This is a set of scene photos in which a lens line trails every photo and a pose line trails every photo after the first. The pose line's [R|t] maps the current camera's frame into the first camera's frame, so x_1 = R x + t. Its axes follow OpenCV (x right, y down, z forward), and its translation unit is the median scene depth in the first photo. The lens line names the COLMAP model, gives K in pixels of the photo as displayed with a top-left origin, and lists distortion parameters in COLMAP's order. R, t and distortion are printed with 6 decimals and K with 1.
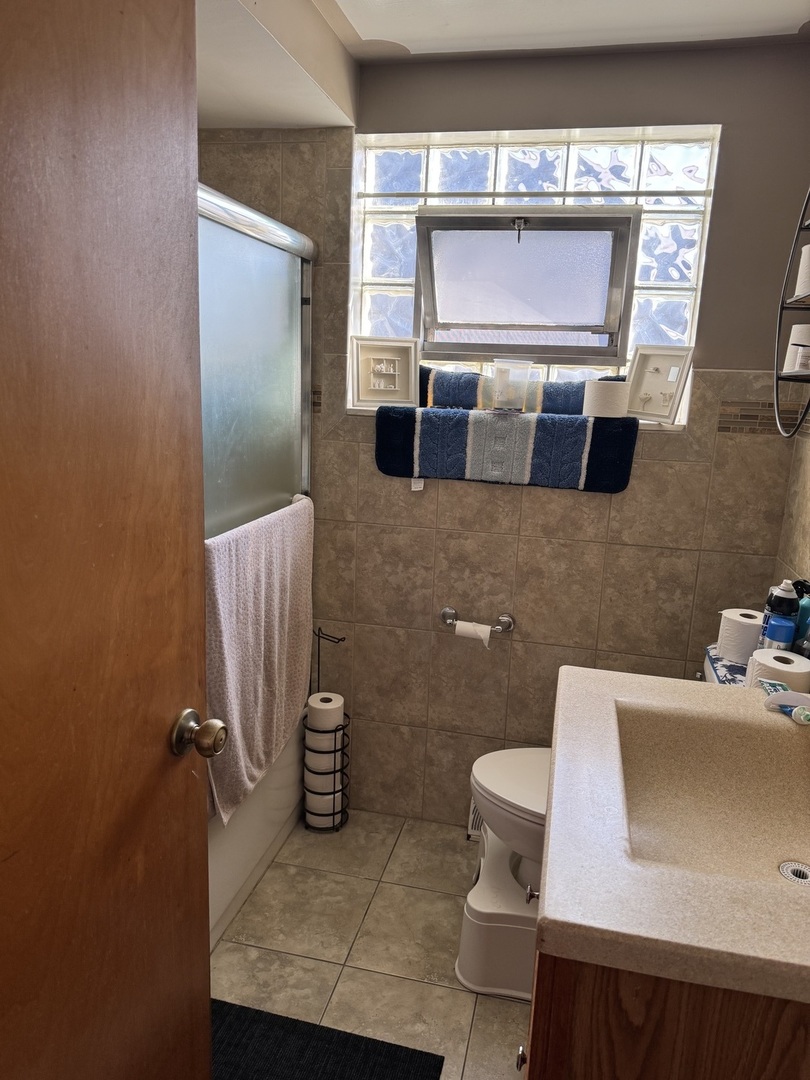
lens RADIAL K [[763.1, 0, 403.1], [0, 763.1, 542.7], [0, 0, 1]] dist [0.028196, -0.049383]
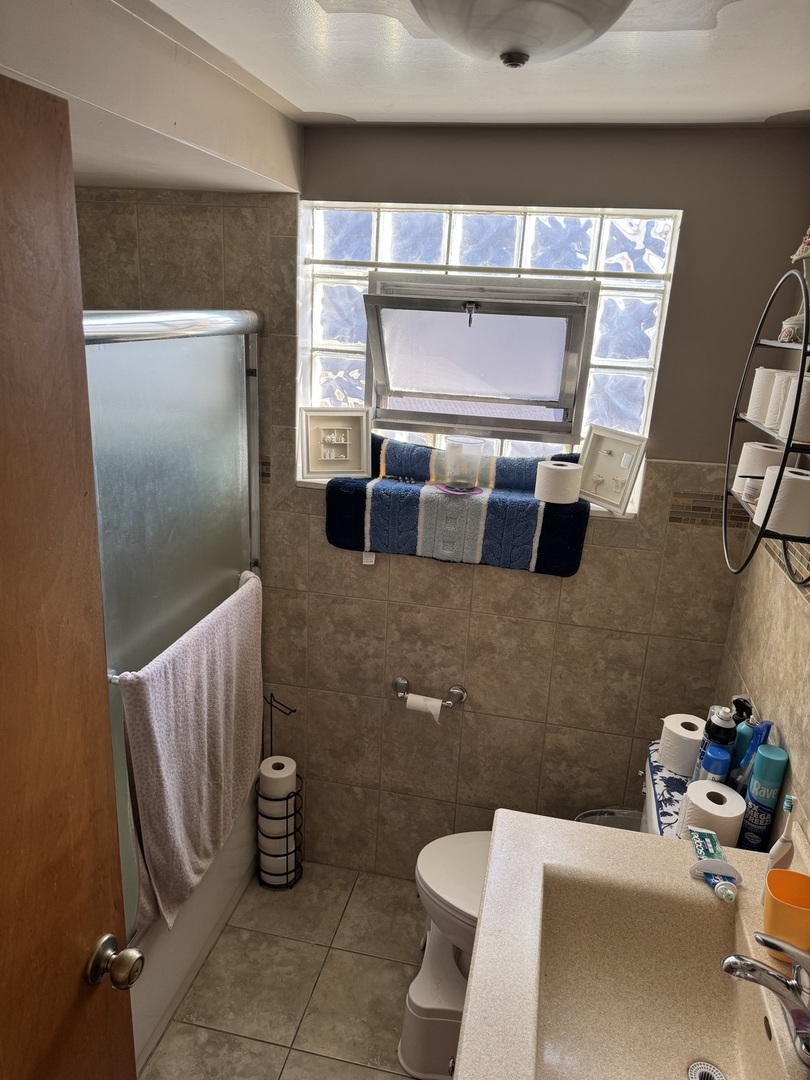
lens RADIAL K [[763.1, 0, 402.5], [0, 763.1, 535.4], [0, 0, 1]] dist [0.028196, -0.049383]
pose [[0.999748, 0.002760, 0.022294, 0.042357], [-0.004562, 0.996689, 0.081177, -0.194103], [-0.021996, -0.081259, 0.996450, 0.021968]]
